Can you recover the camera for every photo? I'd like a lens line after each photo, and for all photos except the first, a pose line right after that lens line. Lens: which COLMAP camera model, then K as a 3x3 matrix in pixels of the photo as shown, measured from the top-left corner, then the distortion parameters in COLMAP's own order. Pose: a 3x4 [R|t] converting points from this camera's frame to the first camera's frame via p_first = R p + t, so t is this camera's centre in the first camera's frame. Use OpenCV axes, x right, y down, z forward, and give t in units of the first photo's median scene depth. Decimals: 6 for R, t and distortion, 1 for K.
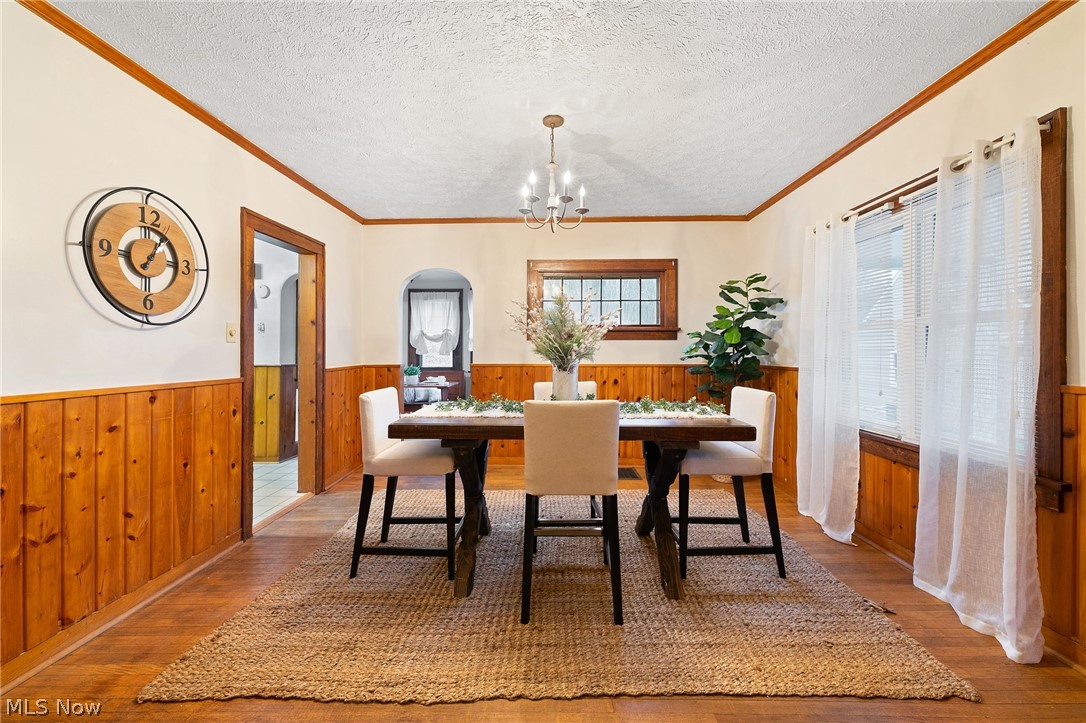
lens RADIAL K [[434.6, 0, 543.3], [0, 434.6, 346.4], [0, 0, 1]] dist [0.000606, 0.000139]
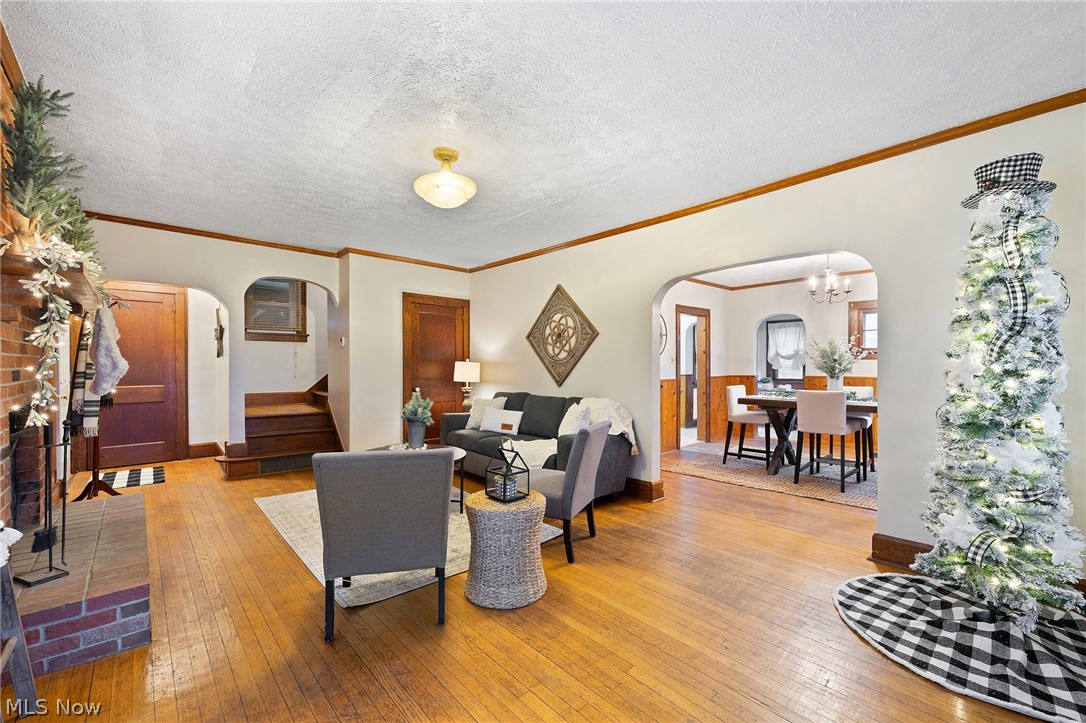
lens RADIAL K [[442.1, 0, 543.0], [0, 442.1, 361.5], [0, 0, 1]] dist [0.000631, 0.000025]
pose [[0.687615, -0.002225, -0.726072, 0.483944], [0.004819, 0.999987, 0.001499, -0.023521], [0.726059, -0.004530, 0.687617, -1.046573]]
